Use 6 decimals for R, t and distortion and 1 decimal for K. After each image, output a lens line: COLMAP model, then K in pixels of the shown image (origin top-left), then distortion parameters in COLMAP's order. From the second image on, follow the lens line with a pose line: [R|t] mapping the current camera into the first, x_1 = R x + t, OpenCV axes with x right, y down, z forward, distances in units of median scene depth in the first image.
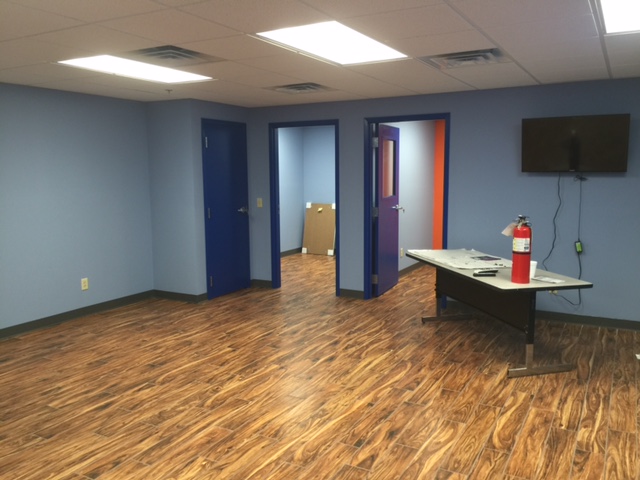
lens RADIAL K [[552.1, 0, 324.6], [0, 552.1, 240.3], [0, 0, 1]] dist [0.068956, -0.080081]
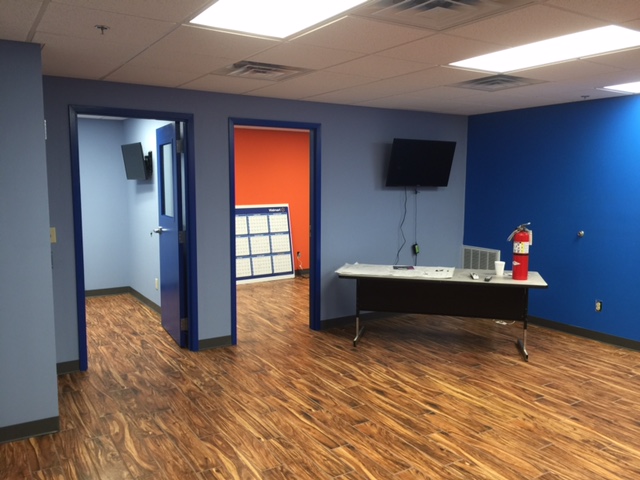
lens RADIAL K [[552.1, 0, 320.2], [0, 552.1, 239.9], [0, 0, 1]] dist [0.068956, -0.080081]
pose [[0.472701, -0.088969, 0.876720, -0.790861], [0.100695, 0.993827, 0.046562, -0.096275], [-0.875451, 0.066271, 0.478742, 0.710153]]
